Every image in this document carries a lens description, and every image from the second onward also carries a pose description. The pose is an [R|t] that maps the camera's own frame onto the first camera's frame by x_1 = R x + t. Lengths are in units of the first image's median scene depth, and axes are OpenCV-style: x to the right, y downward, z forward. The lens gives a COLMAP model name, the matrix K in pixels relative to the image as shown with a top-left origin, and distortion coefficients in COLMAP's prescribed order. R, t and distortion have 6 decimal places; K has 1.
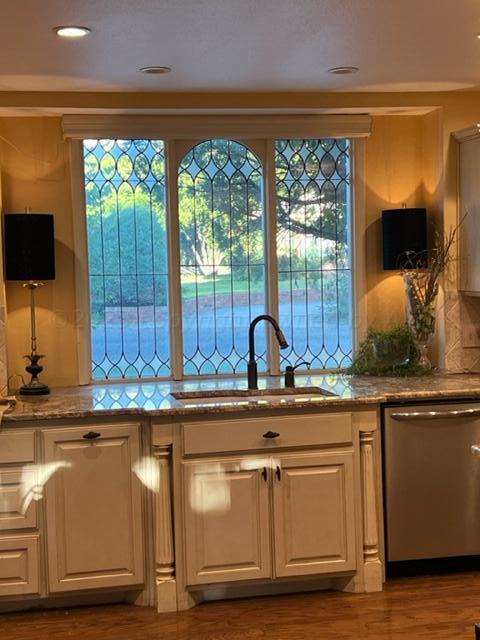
lens RADIAL K [[1025.6, 0, 240.6], [0, 1025.6, 321.7], [0, 0, 1]] dist [0.030718, 0.000000]
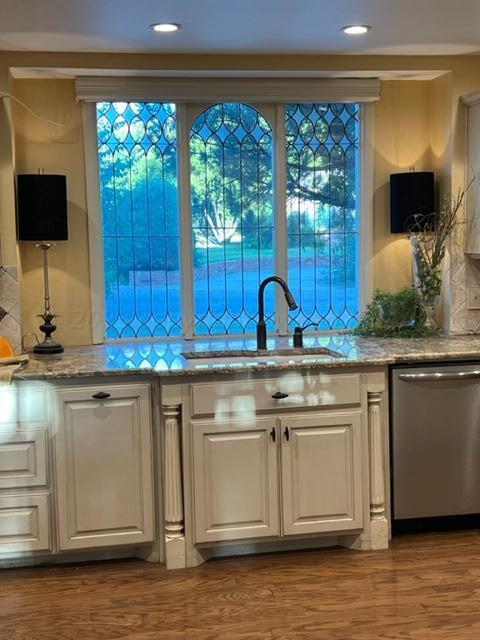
lens RADIAL K [[896.4, 0, 246.7], [0, 896.4, 324.4], [0, 0, 1]] dist [0.197383, 0.000000]
pose [[0.999973, 0.005683, -0.004589, 0.000634], [-0.005475, 0.999013, 0.044073, 0.001564], [0.004835, -0.044047, 0.999018, 0.103431]]
